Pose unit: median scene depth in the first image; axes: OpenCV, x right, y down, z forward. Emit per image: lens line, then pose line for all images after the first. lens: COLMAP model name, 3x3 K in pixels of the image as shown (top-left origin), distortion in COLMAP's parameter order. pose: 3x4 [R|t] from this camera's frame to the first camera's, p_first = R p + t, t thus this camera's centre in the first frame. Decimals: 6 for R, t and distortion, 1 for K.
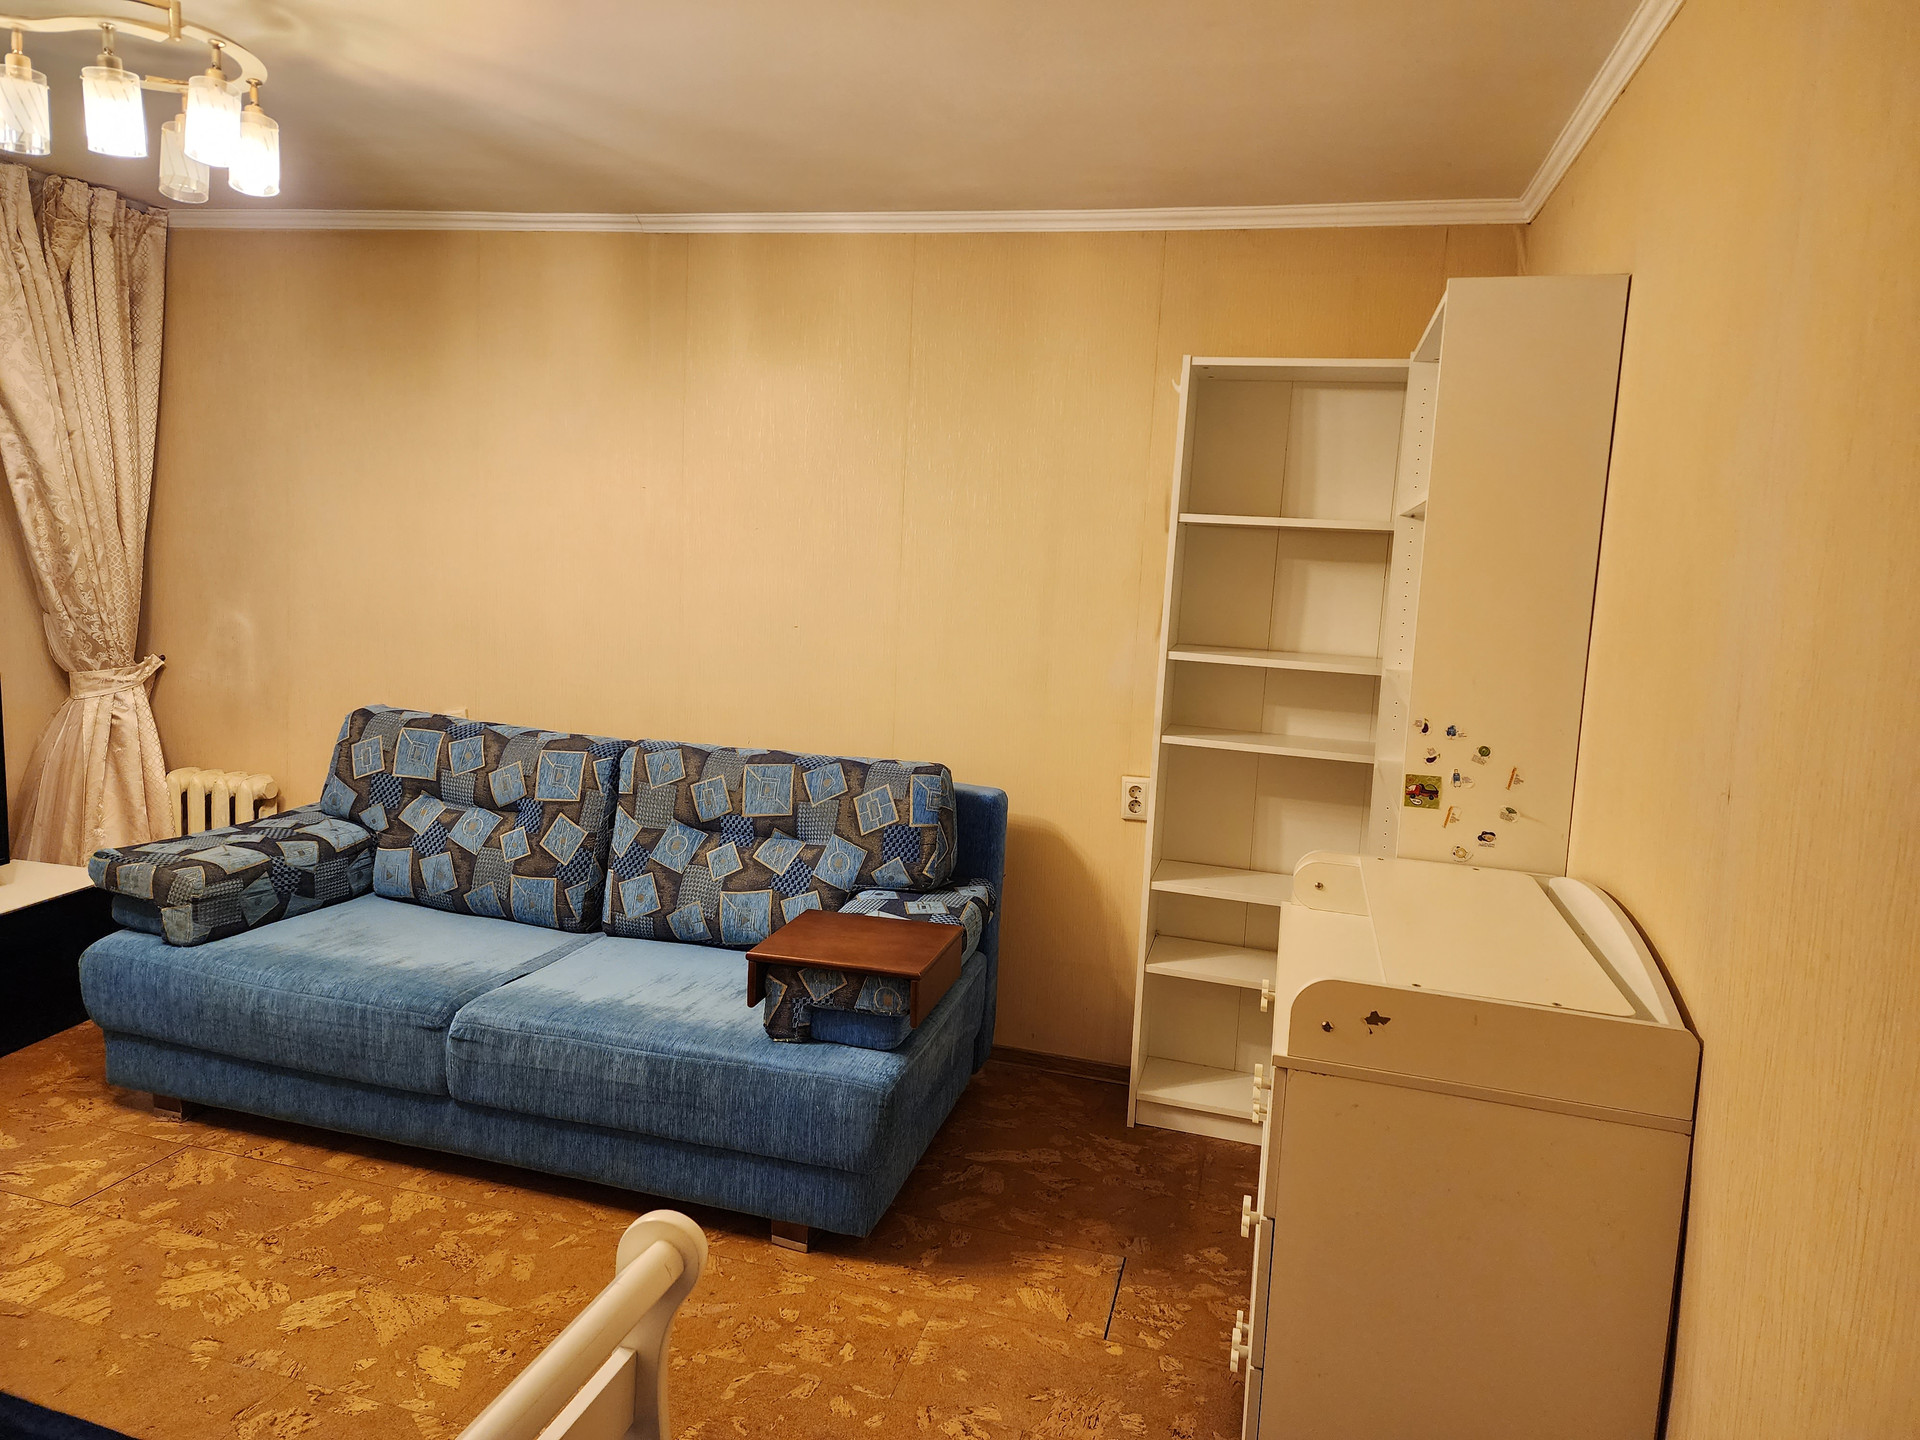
lens RADIAL K [[1306.4, 0, 957.2], [0, 1306.4, 712.3], [0, 0, 1]] dist [0.078734, -0.075265]
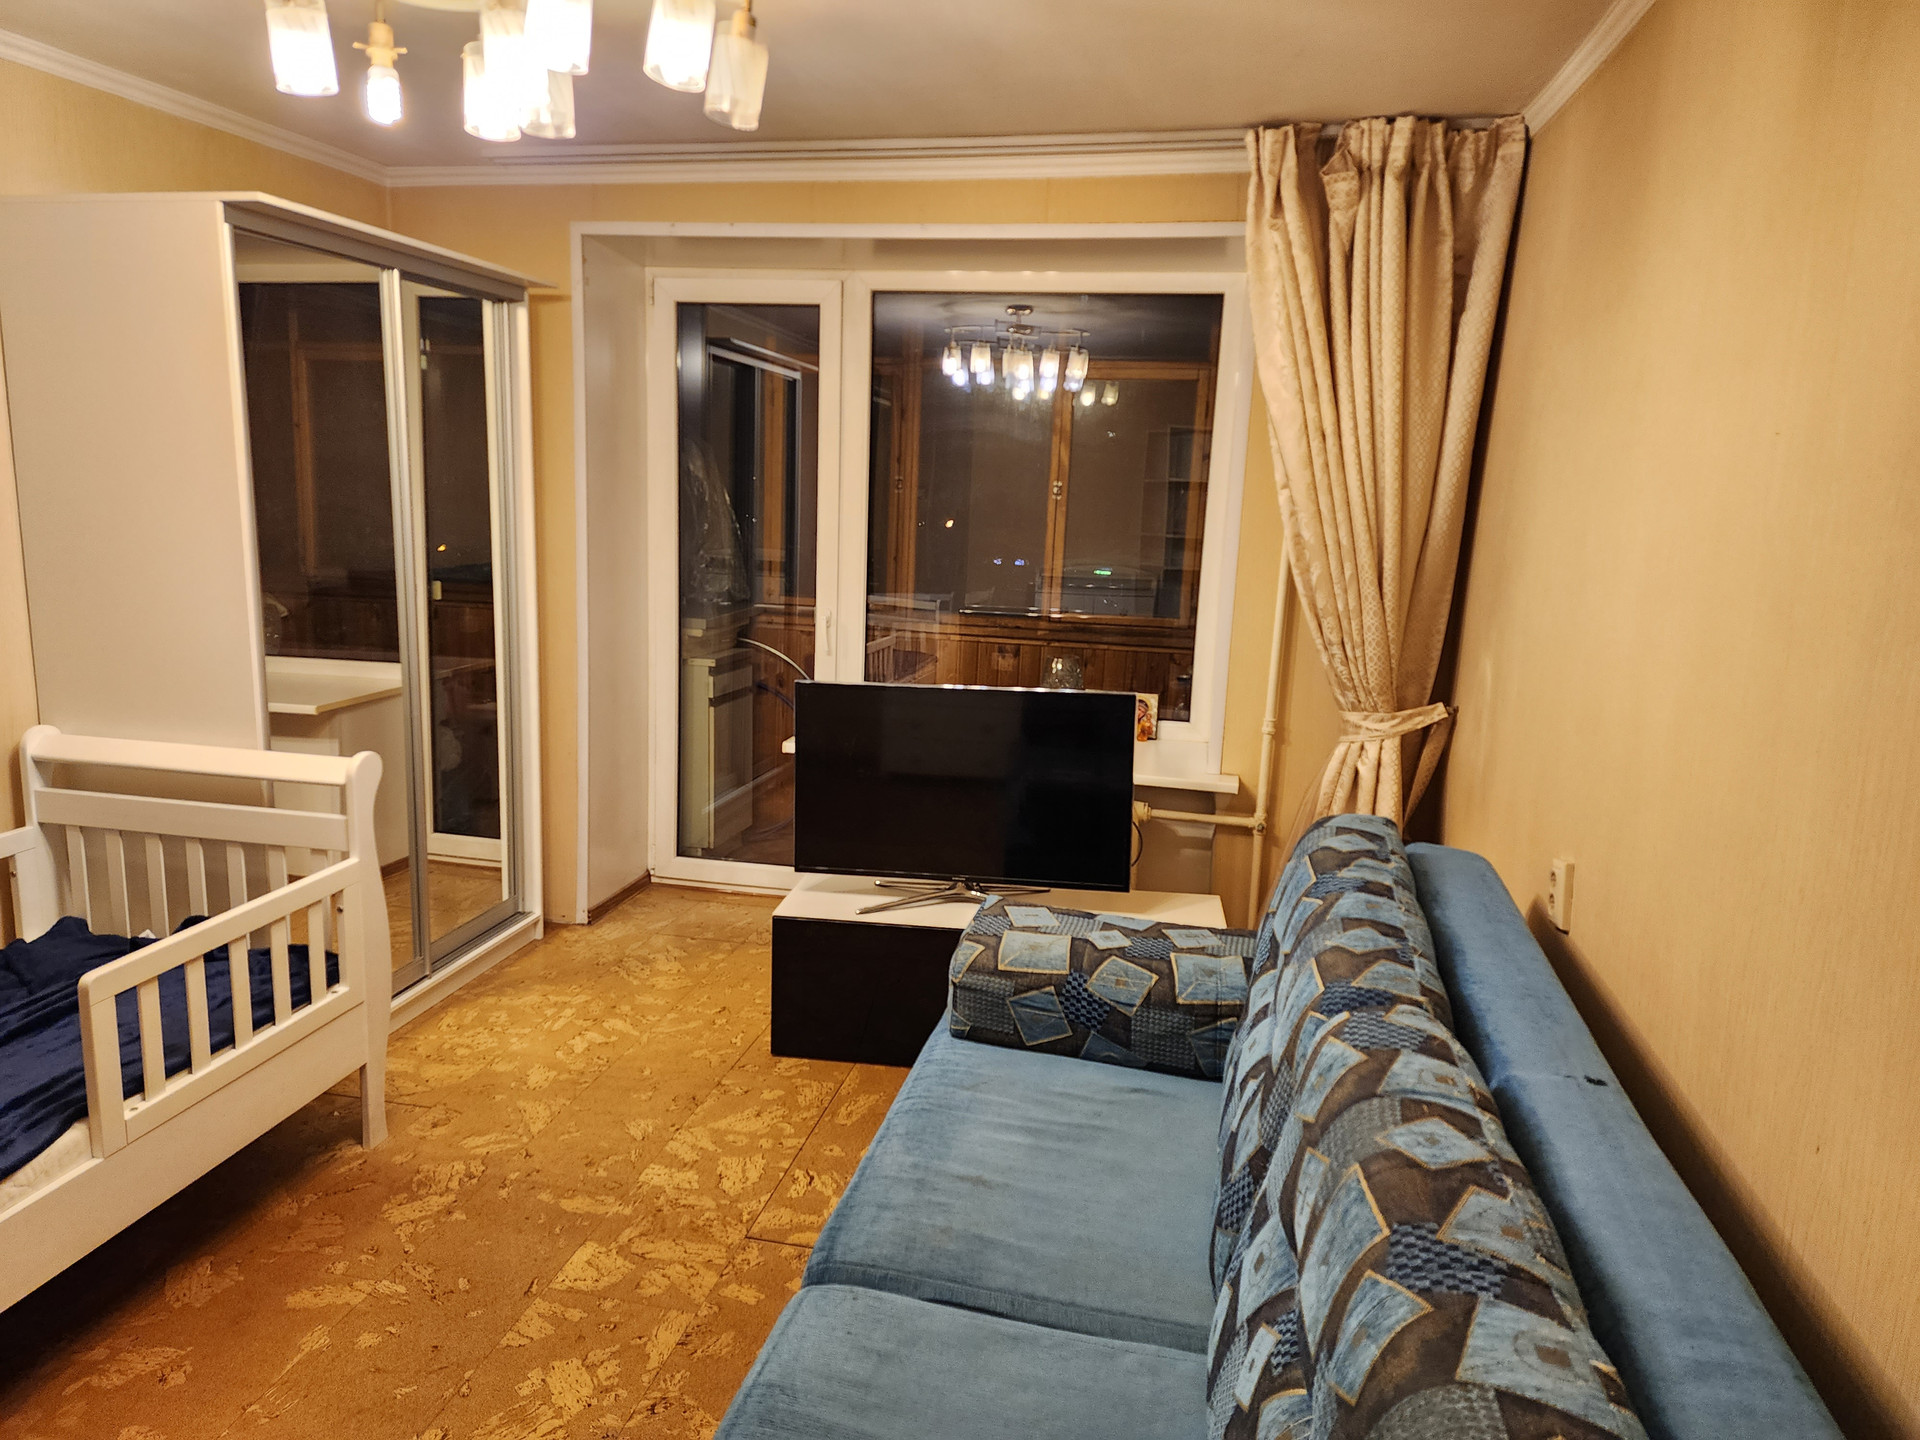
lens RADIAL K [[1306.4, 0, 957.2], [0, 1306.4, 712.3], [0, 0, 1]] dist [0.078734, -0.075265]
pose [[0.082620, 0.139889, -0.986714, 0.191342], [-0.164057, 0.978500, 0.124988, -0.116990], [0.982985, 0.151551, 0.103794, 0.831388]]
